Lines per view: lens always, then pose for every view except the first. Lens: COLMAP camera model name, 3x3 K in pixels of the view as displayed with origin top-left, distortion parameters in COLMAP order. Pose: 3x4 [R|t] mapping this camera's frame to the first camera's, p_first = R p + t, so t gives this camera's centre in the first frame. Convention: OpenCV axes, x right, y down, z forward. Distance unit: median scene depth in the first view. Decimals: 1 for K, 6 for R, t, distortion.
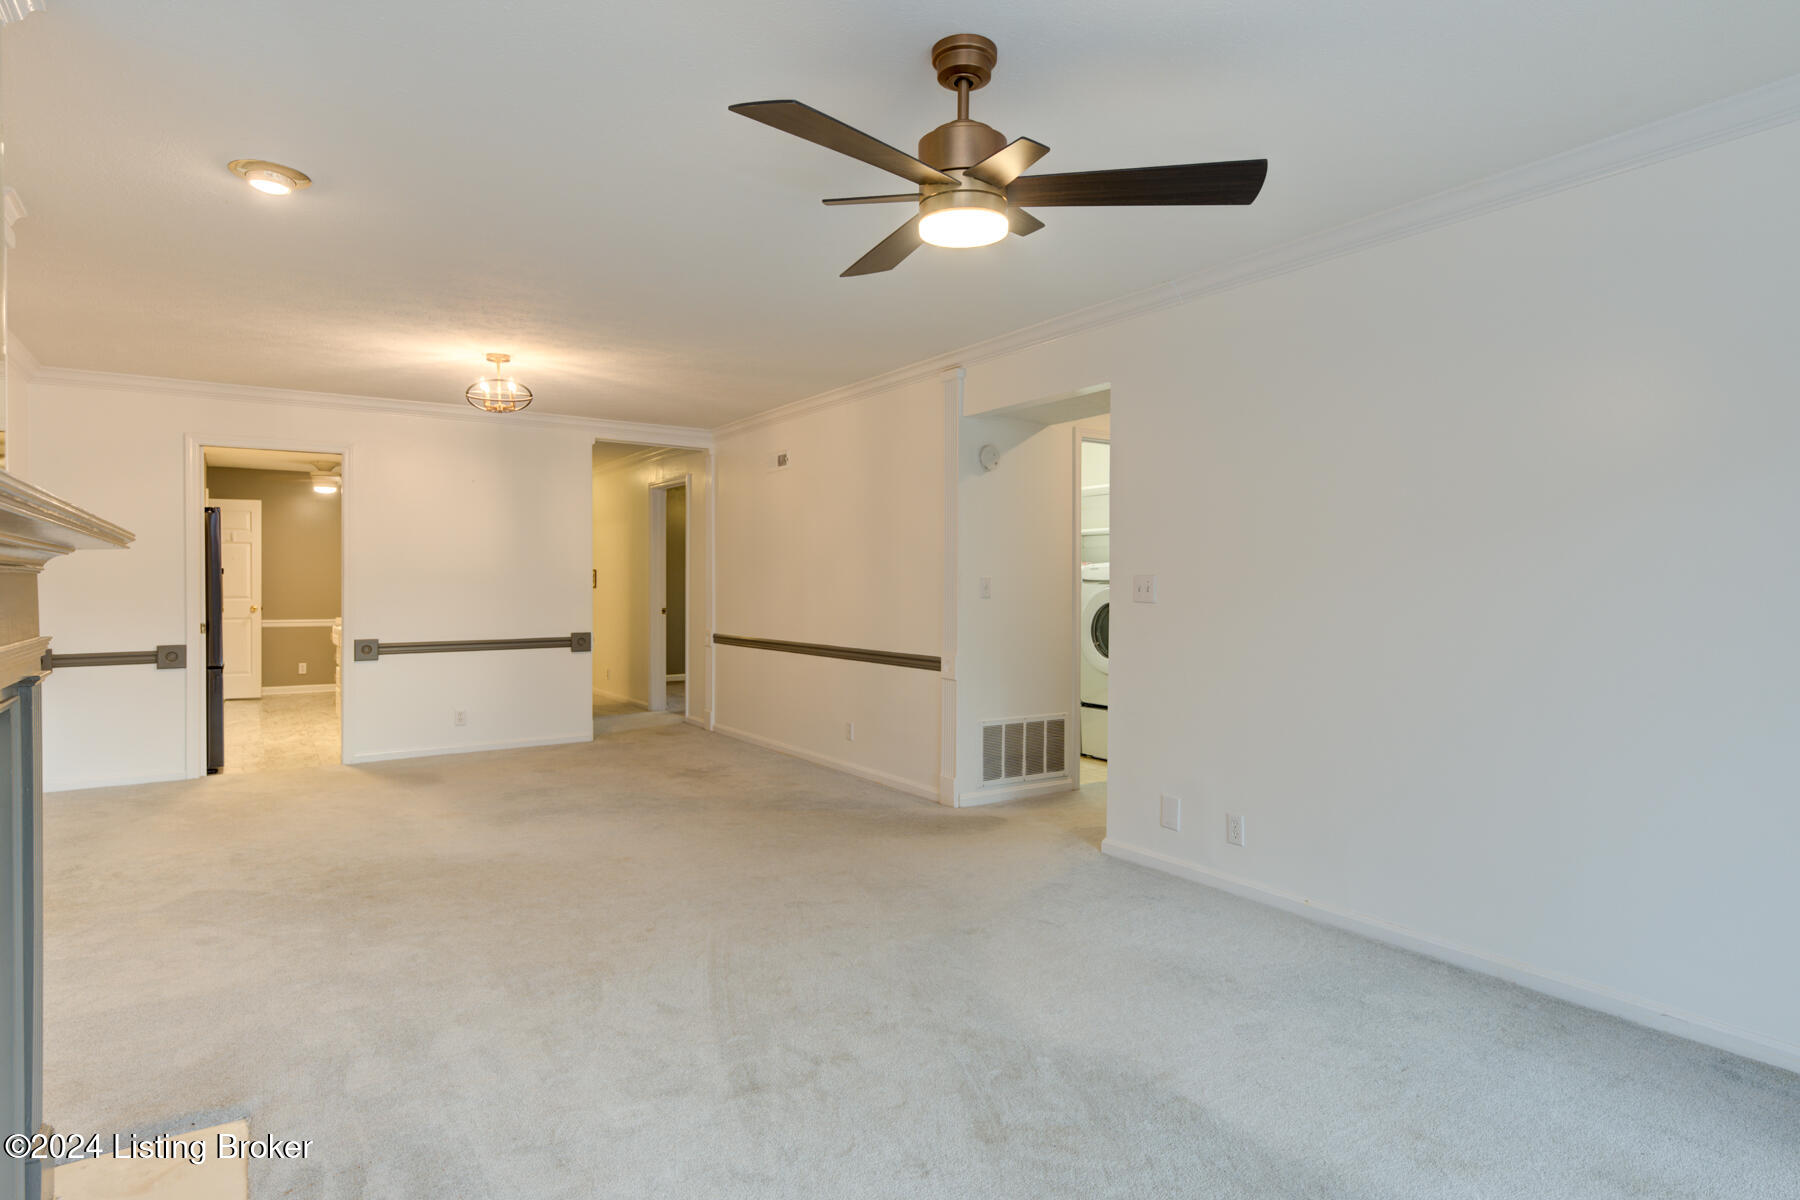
lens RADIAL K [[984.1, 0, 896.1], [0, 984.1, 590.3], [0, 0, 1]] dist [0.008715, 0.001216]
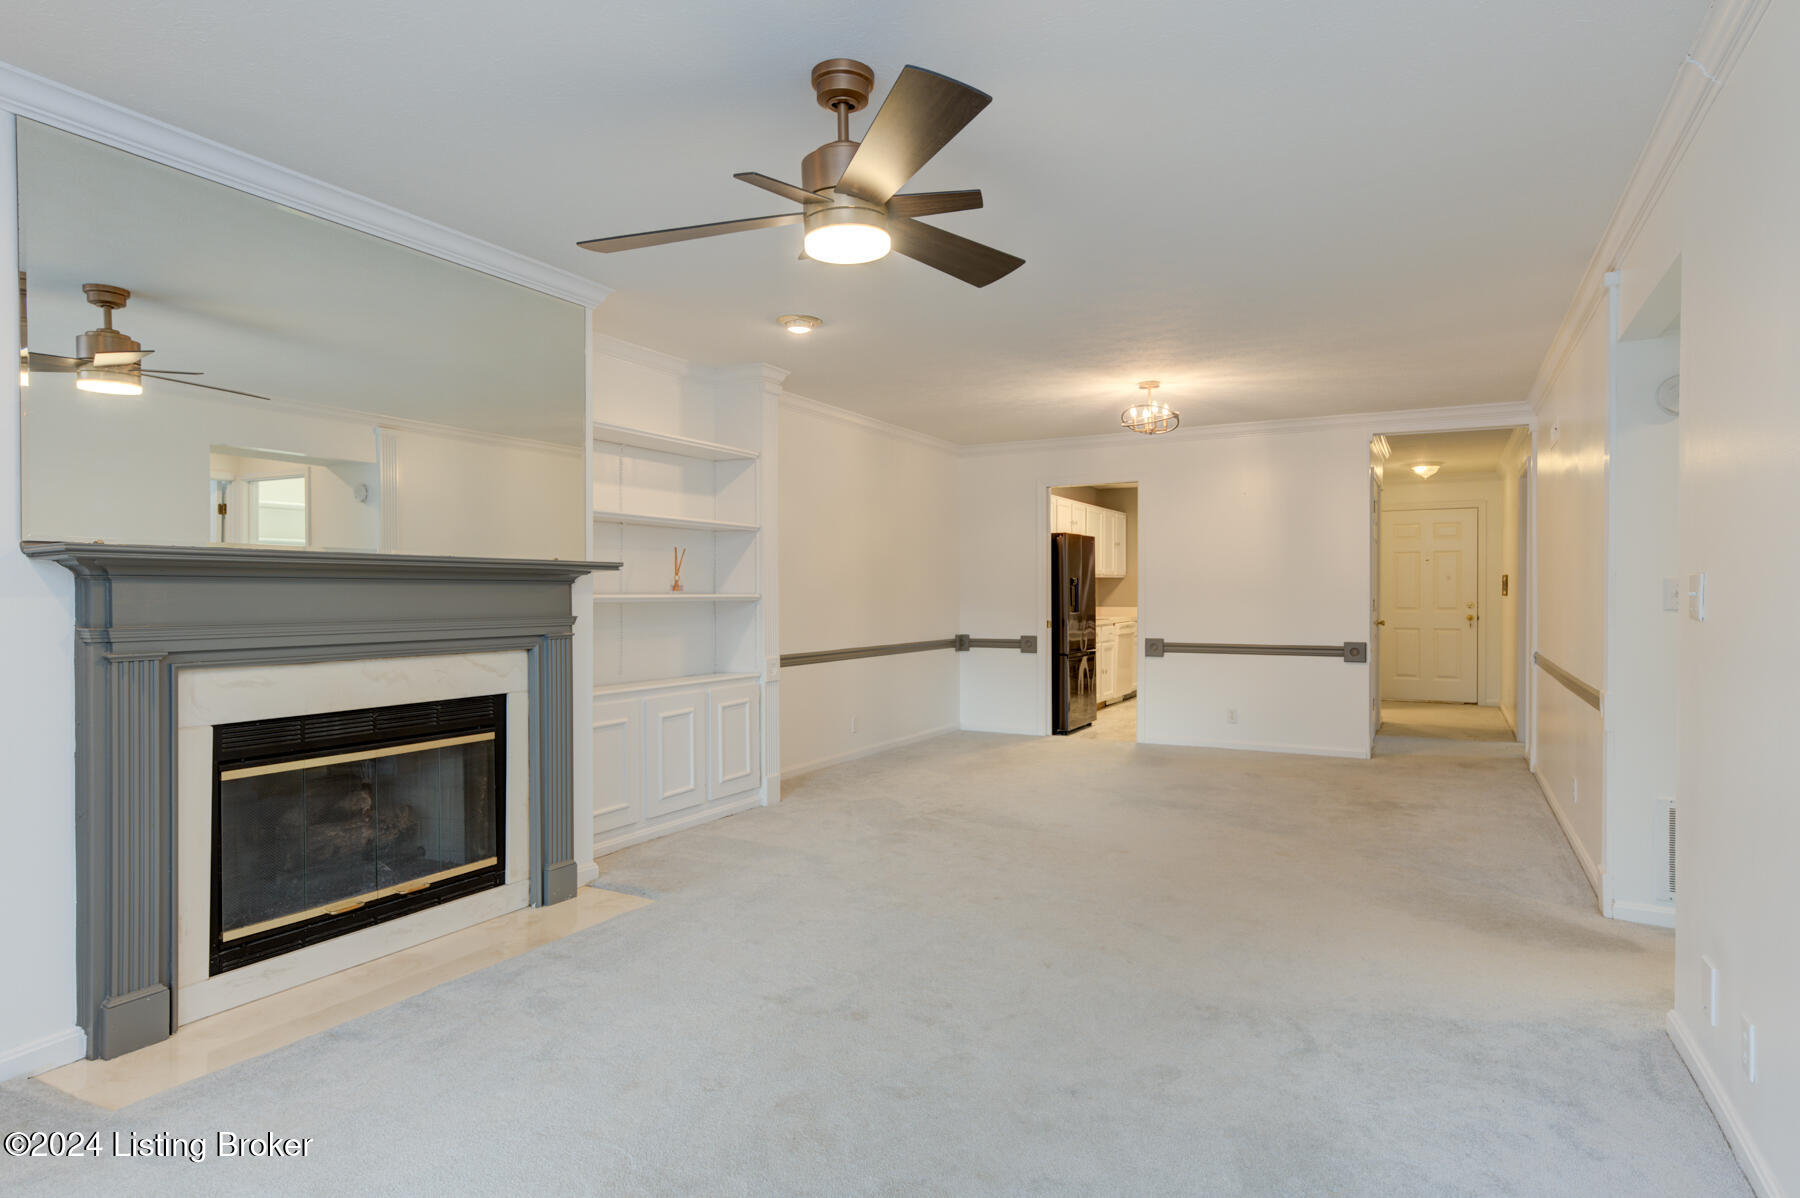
lens RADIAL K [[973.7, 0, 892.2], [0, 973.7, 600.7], [0, 0, 1]] dist [0.008068, 0.001759]
pose [[0.458117, 0.007720, -0.888859, 0.425770], [-0.005918, 0.999967, 0.005635, 0.000625], [0.888872, 0.002679, 0.458147, 0.243129]]
